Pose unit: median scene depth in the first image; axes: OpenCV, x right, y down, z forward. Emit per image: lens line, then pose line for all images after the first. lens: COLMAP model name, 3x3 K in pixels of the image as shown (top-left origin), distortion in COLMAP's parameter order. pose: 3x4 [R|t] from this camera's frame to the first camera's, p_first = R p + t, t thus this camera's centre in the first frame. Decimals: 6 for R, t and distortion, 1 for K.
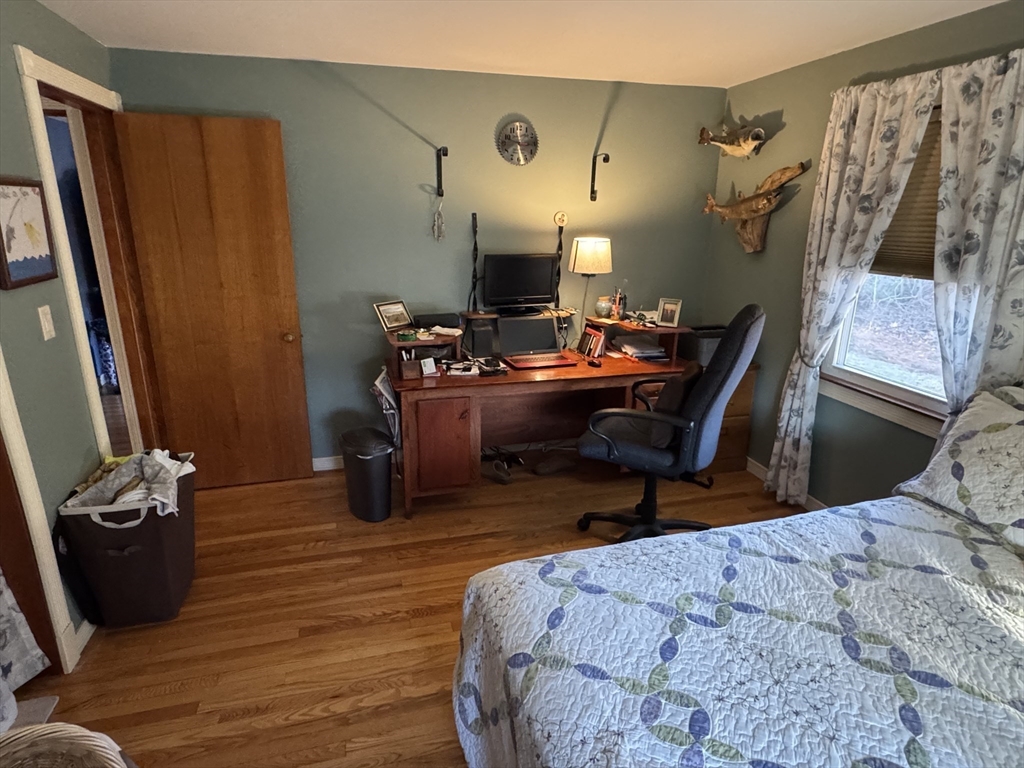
lens RADIAL K [[577.0, 0, 506.2], [0, 577.0, 382.3], [0, 0, 1]] dist [-0.004760, 0.001722]
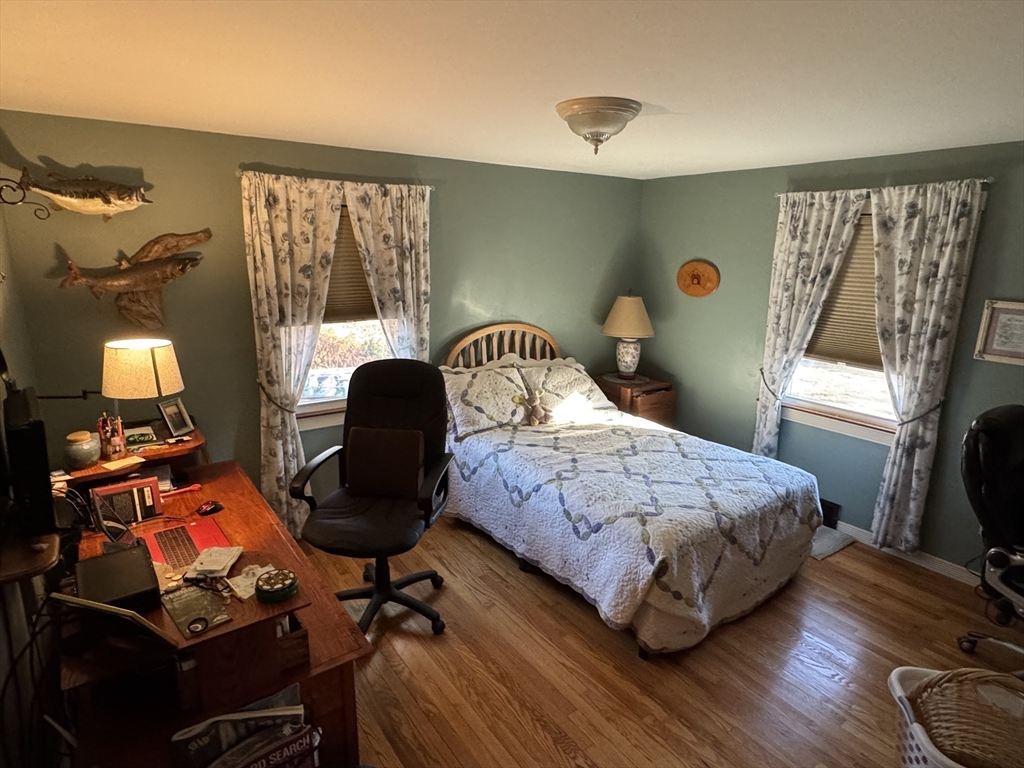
lens RADIAL K [[577.0, 0, 507.5], [0, 577.0, 387.1], [0, 0, 1]] dist [-0.004760, 0.001722]
pose [[-0.334973, -0.240466, 0.911027, -0.903273], [0.251111, 0.909133, 0.332296, -0.487548], [-0.908150, 0.340079, -0.244152, 1.246559]]
